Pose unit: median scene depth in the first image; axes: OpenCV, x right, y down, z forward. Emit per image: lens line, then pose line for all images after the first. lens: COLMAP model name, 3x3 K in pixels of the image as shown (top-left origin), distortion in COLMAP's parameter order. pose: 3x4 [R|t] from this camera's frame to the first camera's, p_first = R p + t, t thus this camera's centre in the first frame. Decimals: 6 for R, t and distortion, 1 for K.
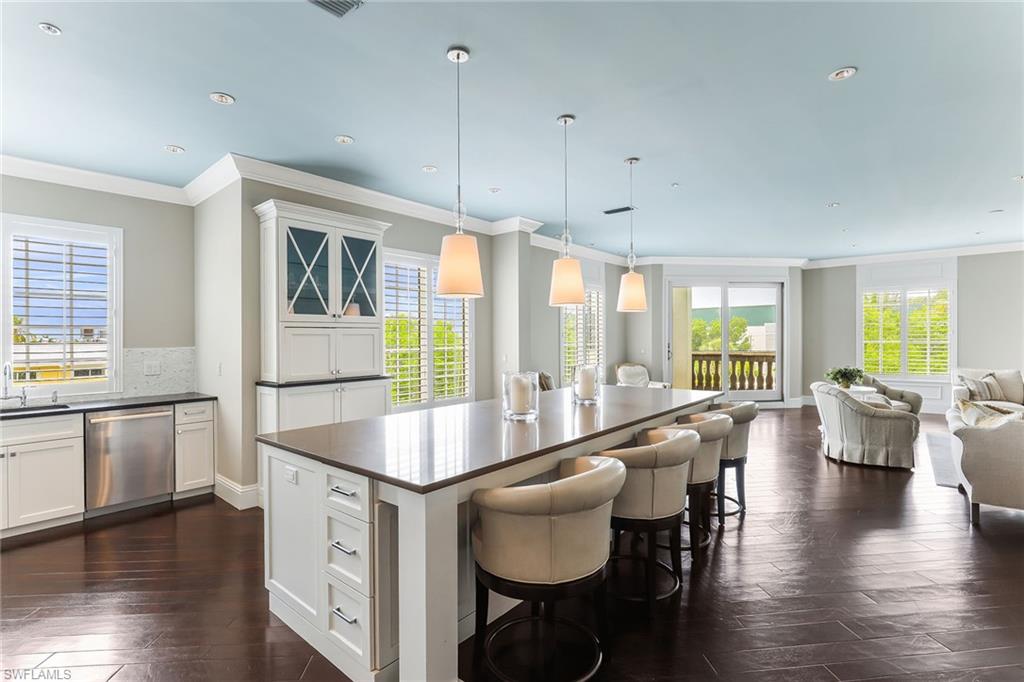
lens RADIAL K [[470.1, 0, 511.7], [0, 470.1, 334.9], [0, 0, 1]] dist [-0.022774, 0.000530]
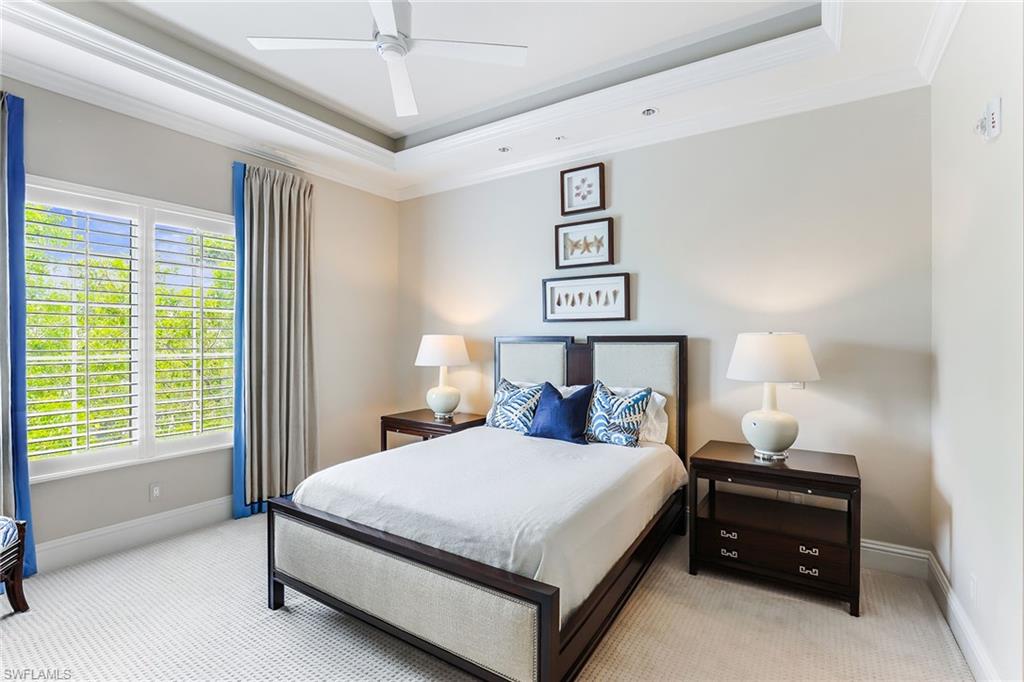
lens RADIAL K [[470.1, 0, 511.7], [0, 470.1, 334.9], [0, 0, 1]] dist [-0.022774, 0.000530]
pose [[0.992060, 0.011644, 0.125222, 0.264395], [-0.011678, 0.999932, -0.000459, -0.002481], [-0.125218, -0.001007, 0.992129, 0.455189]]
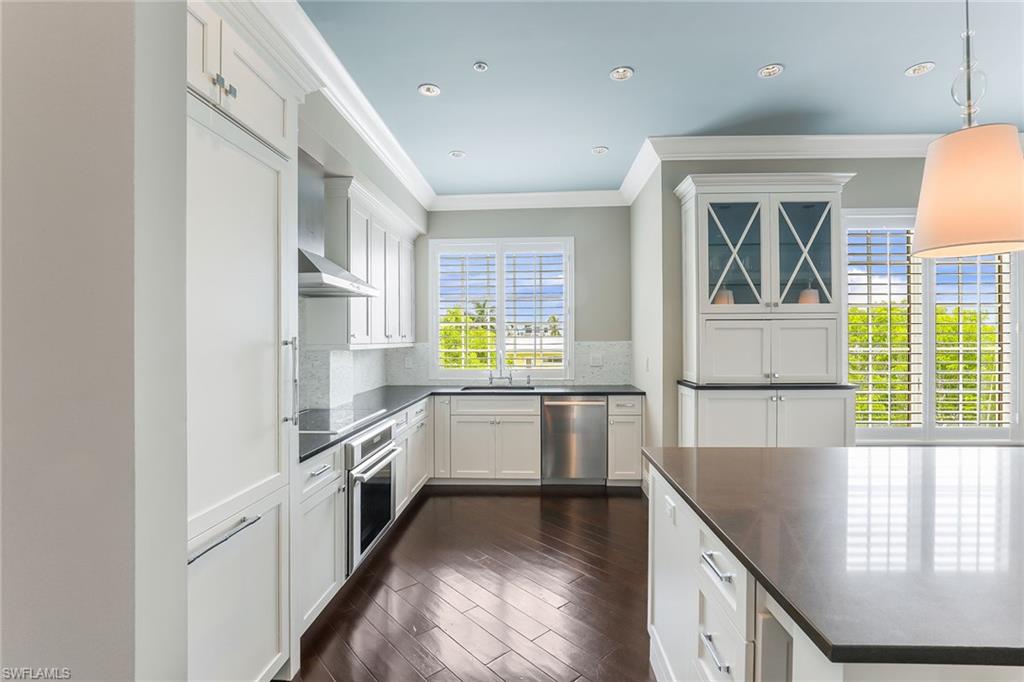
lens RADIAL K [[470.1, 0, 511.7], [0, 470.1, 334.9], [0, 0, 1]] dist [-0.022774, 0.000530]
pose [[0.598690, 0.004972, -0.800966, -0.004619], [0.004678, 0.999942, 0.009703, 0.000709], [0.800967, -0.009556, 0.598632, 0.171298]]
